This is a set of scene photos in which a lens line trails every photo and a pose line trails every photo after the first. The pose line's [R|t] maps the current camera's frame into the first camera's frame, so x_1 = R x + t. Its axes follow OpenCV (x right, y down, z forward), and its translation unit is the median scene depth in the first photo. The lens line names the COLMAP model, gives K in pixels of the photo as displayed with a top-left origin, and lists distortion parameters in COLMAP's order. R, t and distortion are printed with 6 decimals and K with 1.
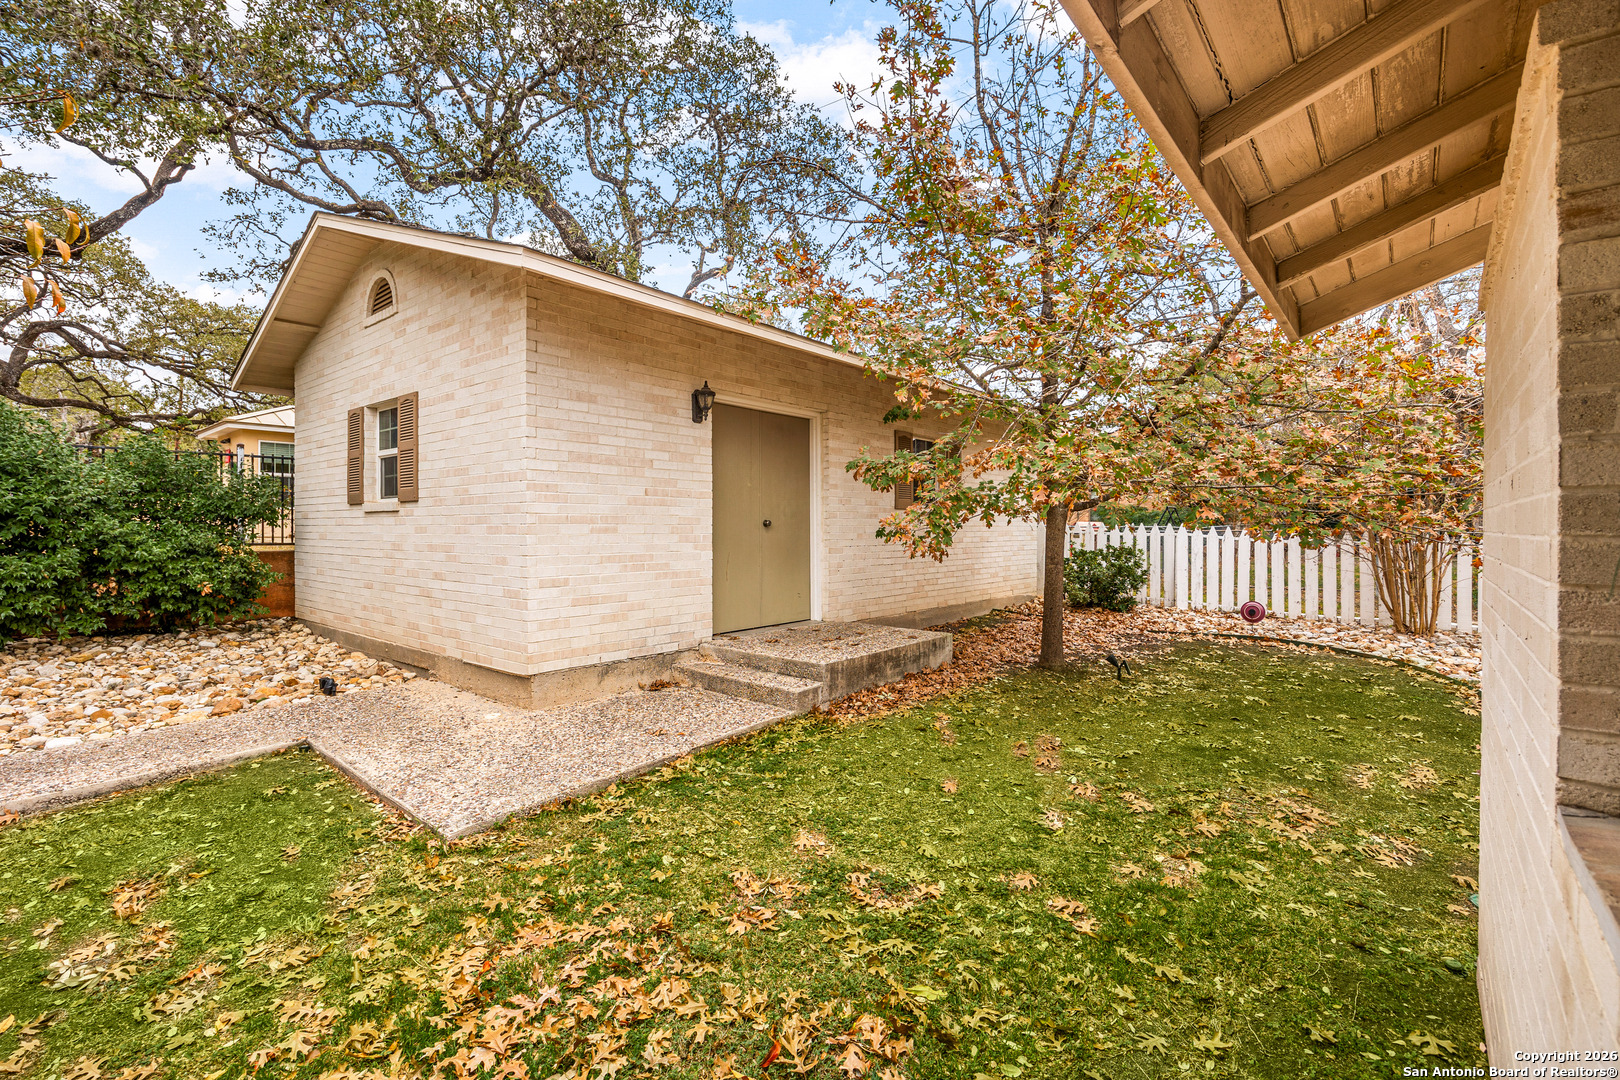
lens RADIAL K [[742.8, 0, 812.3], [0, 742.8, 545.3], [0, 0, 1]] dist [-0.003835, -0.000752]
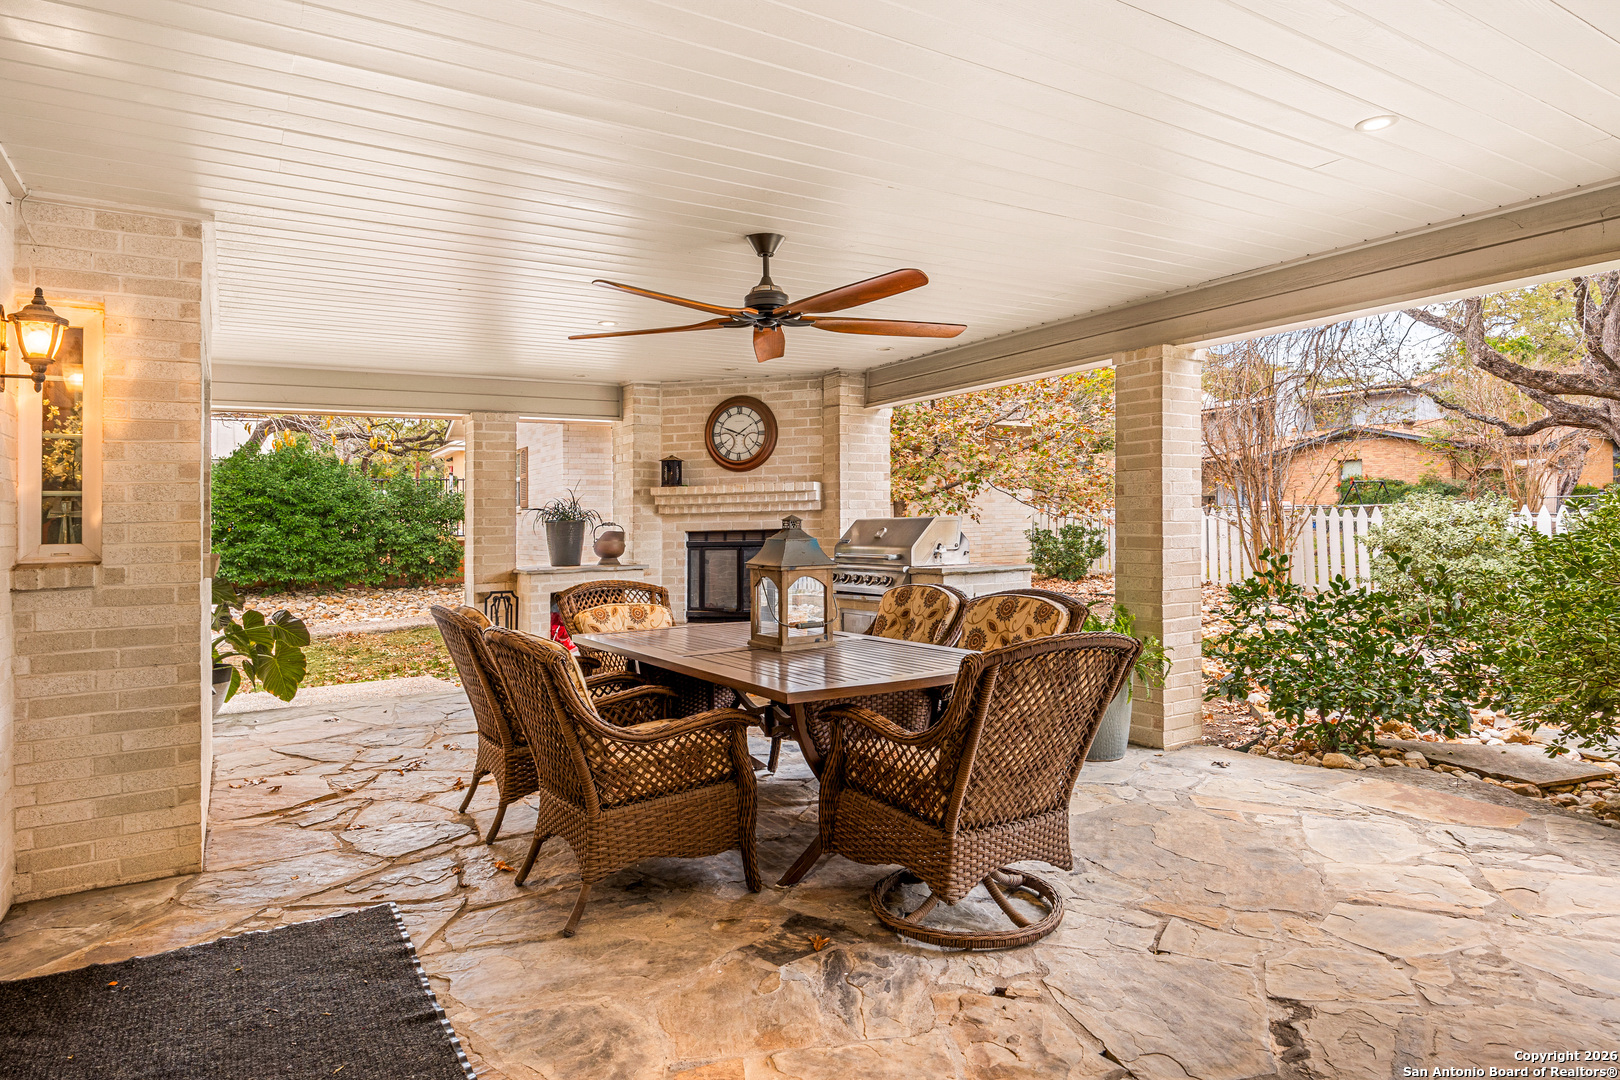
lens RADIAL K [[969.7, 0, 809.0], [0, 969.7, 529.8], [0, 0, 1]] dist [0.002242, 0.000268]
pose [[0.946989, -0.018276, -0.320744, 0.767528], [0.012786, 0.999734, -0.019214, 0.042930], [0.321010, 0.014095, 0.946971, -0.891371]]
